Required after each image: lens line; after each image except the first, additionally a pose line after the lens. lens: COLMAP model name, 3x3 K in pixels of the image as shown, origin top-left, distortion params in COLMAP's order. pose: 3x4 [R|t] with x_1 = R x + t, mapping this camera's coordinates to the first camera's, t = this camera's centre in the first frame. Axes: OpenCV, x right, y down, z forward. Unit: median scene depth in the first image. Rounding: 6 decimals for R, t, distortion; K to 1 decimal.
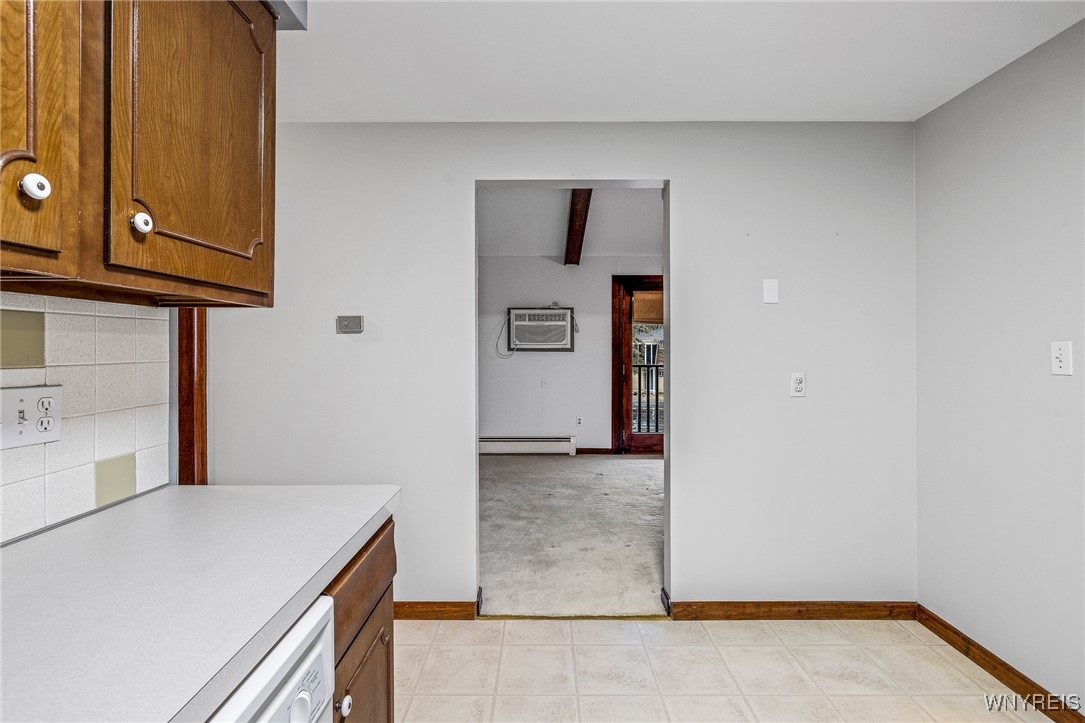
lens RADIAL K [[490.9, 0, 541.4], [0, 490.9, 351.8], [0, 0, 1]] dist [0.001106, 0.000092]
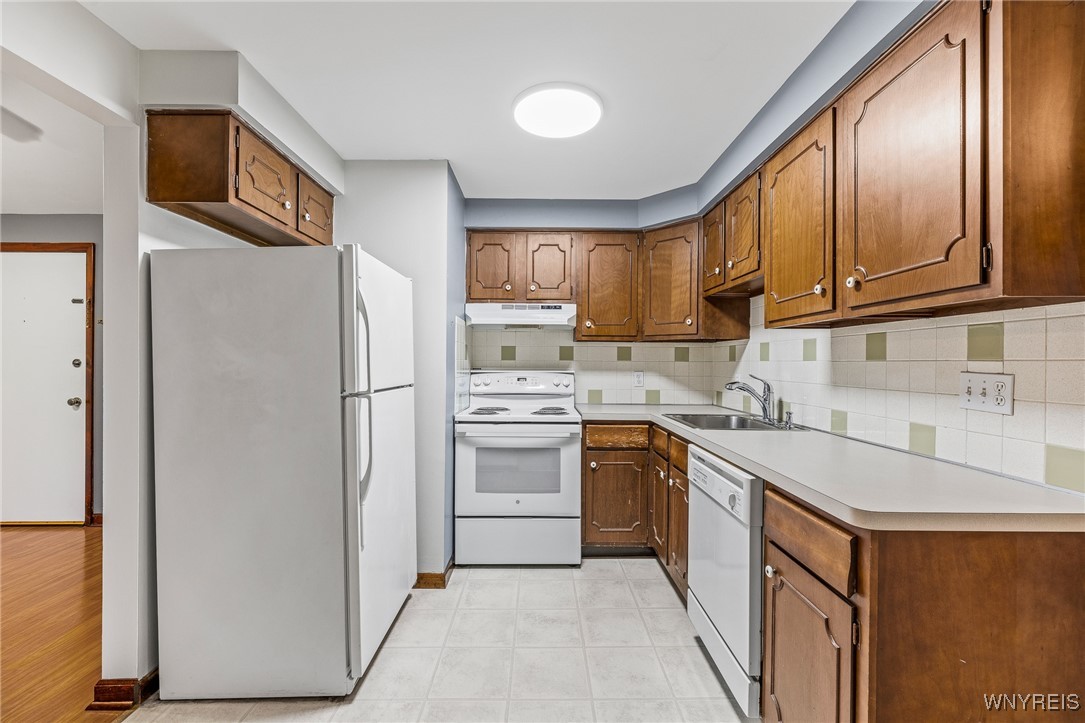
lens RADIAL K [[456.8, 0, 542.5], [0, 456.8, 361.0], [0, 0, 1]] dist [0.001892, 0.000126]
pose [[-0.999943, 0.001413, -0.010543, 0.176588], [0.001311, 0.999952, 0.009689, 0.001486], [0.010556, 0.009675, -0.999897, 2.161588]]
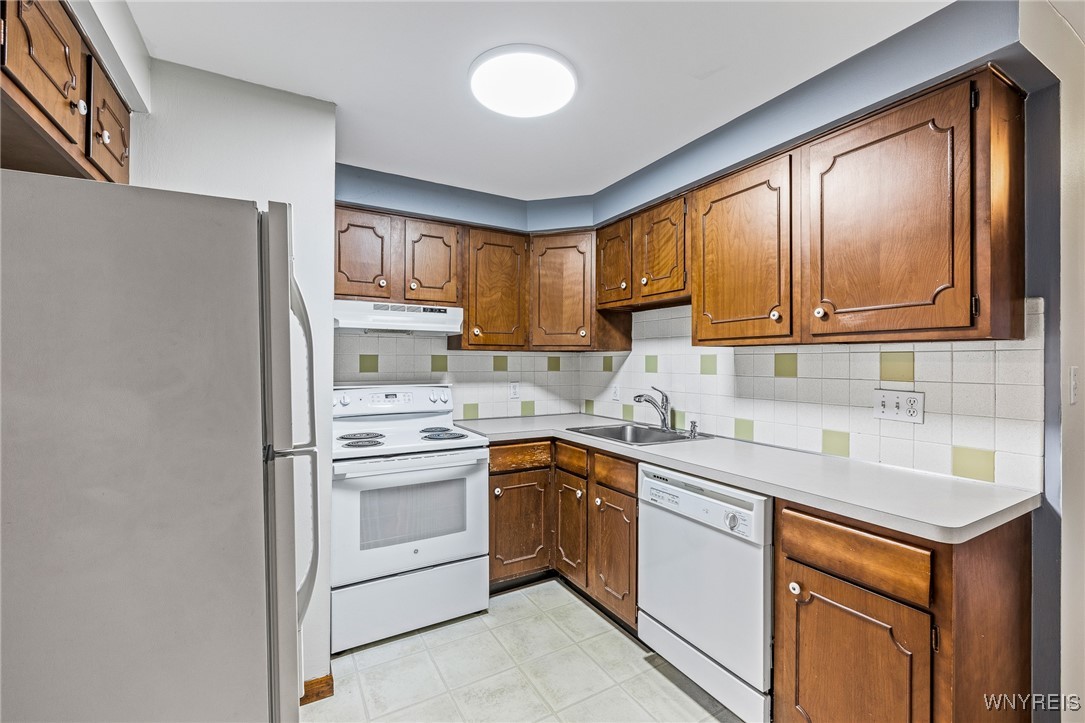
lens RADIAL K [[456.8, 0, 544.6], [0, 456.8, 359.1], [0, 0, 1]] dist [0.001892, 0.000126]
pose [[-0.864589, 0.001037, -0.502479, 0.541943], [-0.003182, 0.999967, 0.007539, -0.039186], [0.502470, 0.008117, -0.864557, 1.887378]]
